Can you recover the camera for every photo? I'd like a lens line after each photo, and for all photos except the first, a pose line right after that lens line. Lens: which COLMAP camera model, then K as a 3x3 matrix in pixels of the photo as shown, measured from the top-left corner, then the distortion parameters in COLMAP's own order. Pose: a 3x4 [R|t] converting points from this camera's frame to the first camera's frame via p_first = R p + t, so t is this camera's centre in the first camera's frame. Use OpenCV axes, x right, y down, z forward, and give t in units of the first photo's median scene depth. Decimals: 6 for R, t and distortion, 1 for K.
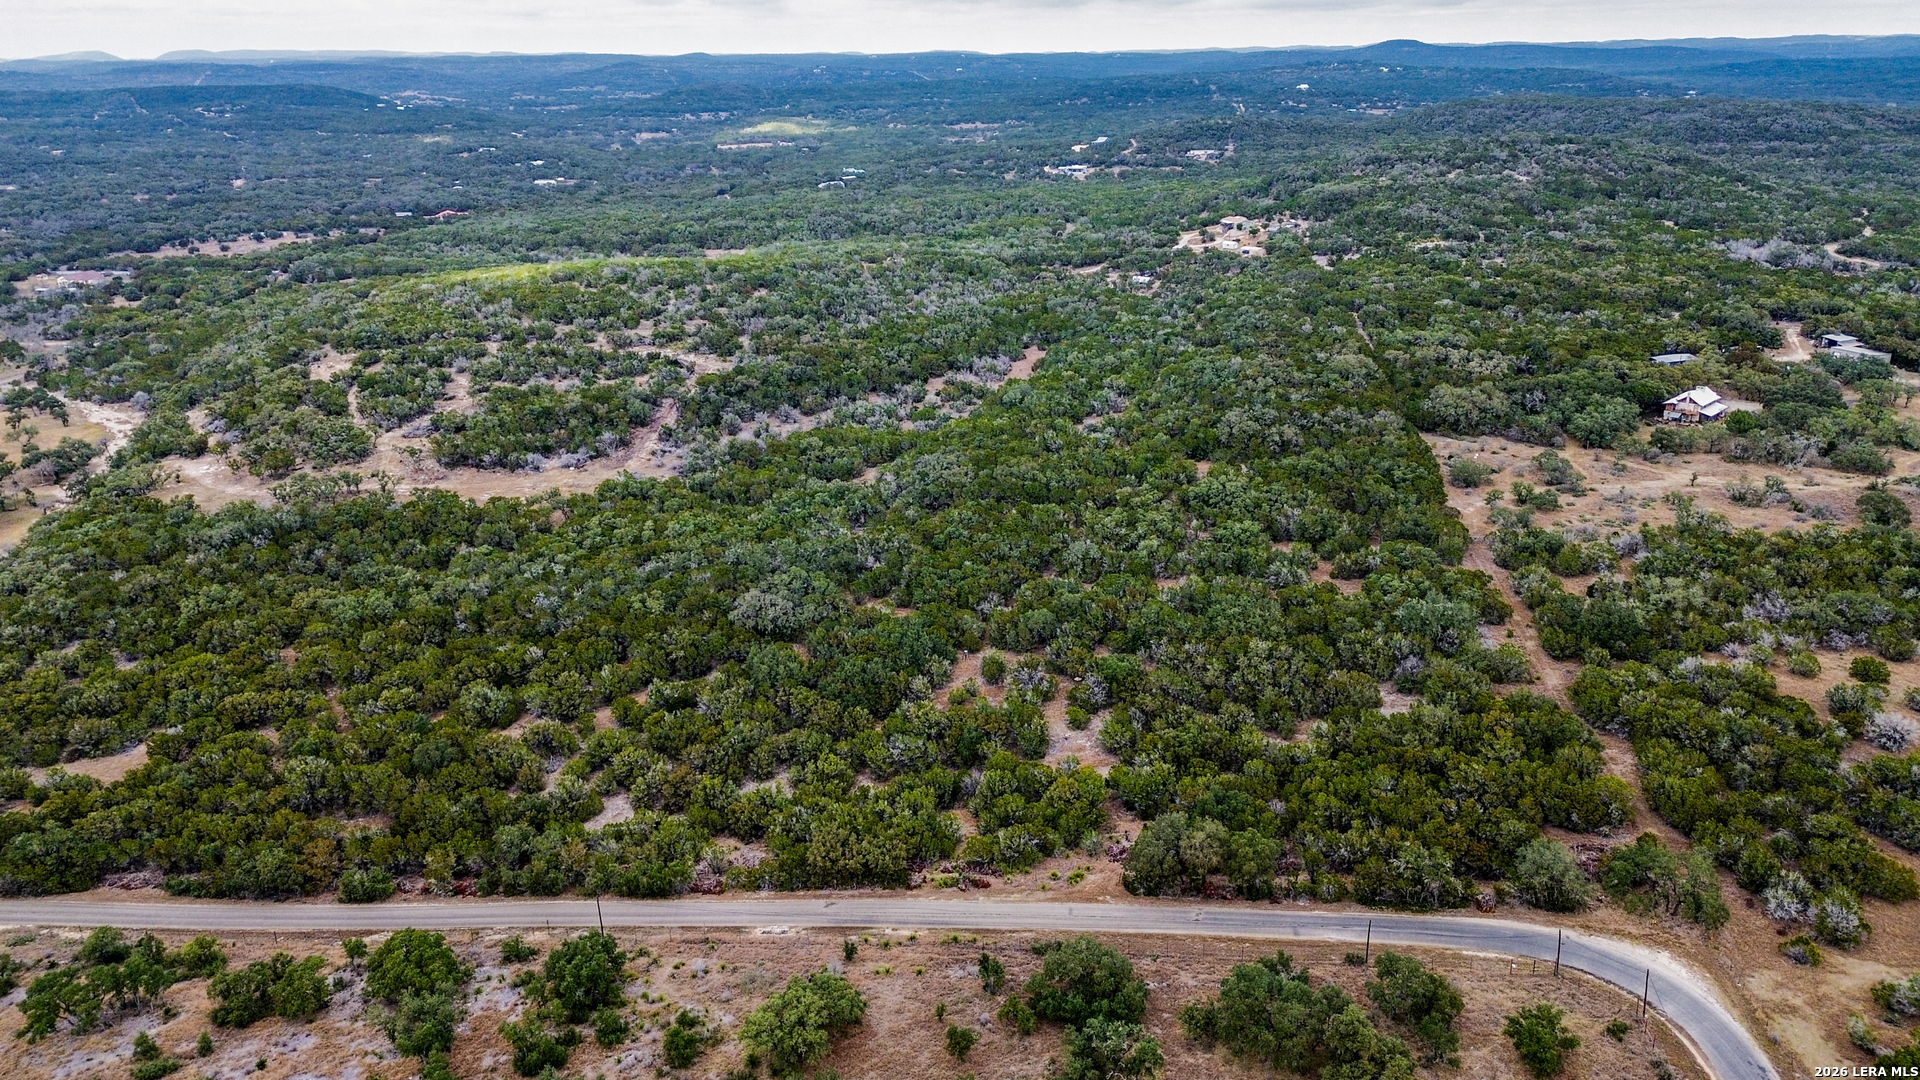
lens RADIAL K [[1389.0, 0, 965.0], [0, 1389.0, 541.7], [0, 0, 1]] dist [0.062934, -0.047057]
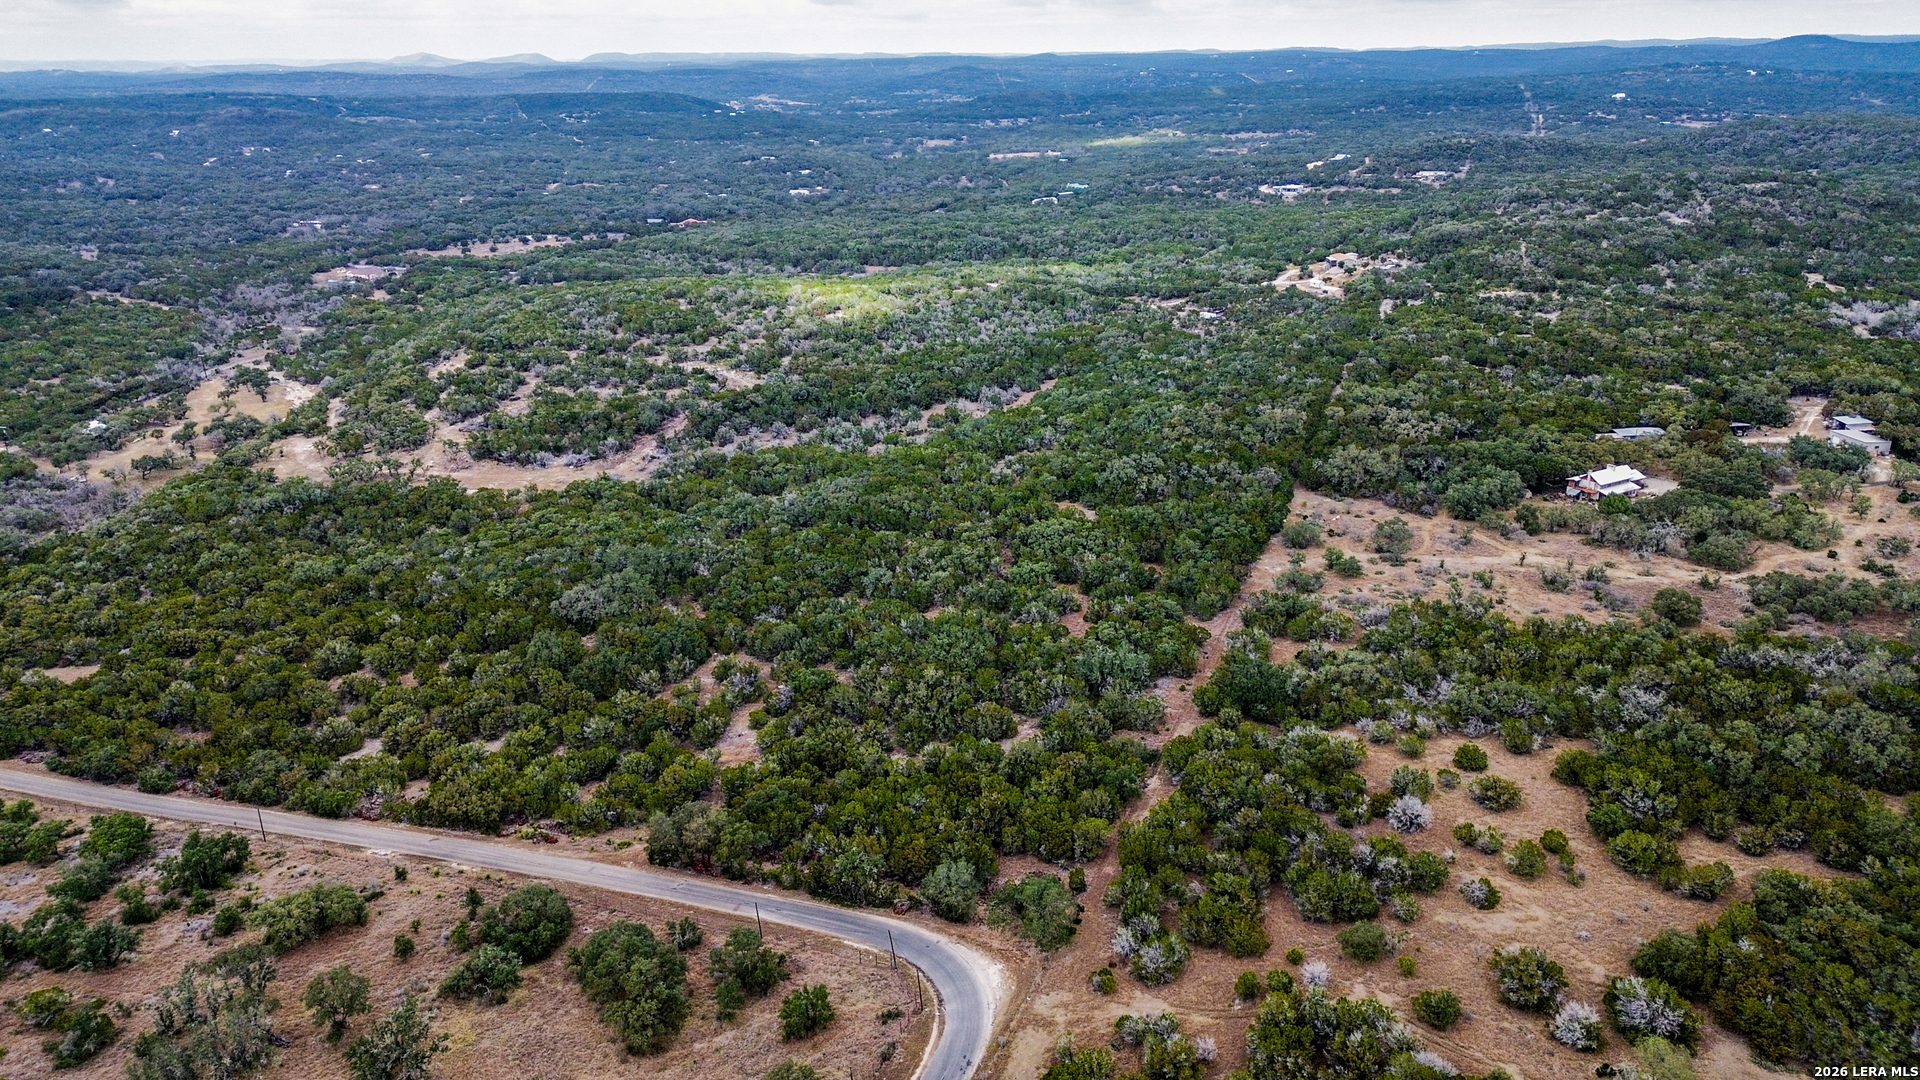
lens RADIAL K [[1389.0, 0, 968.2], [0, 1389.0, 537.1], [0, 0, 1]] dist [0.062934, -0.047057]
pose [[0.967012, 0.082243, -0.241090, 0.314969], [-0.081759, 0.996580, 0.012030, -0.033243], [0.241255, 0.008079, 0.970428, -0.059960]]
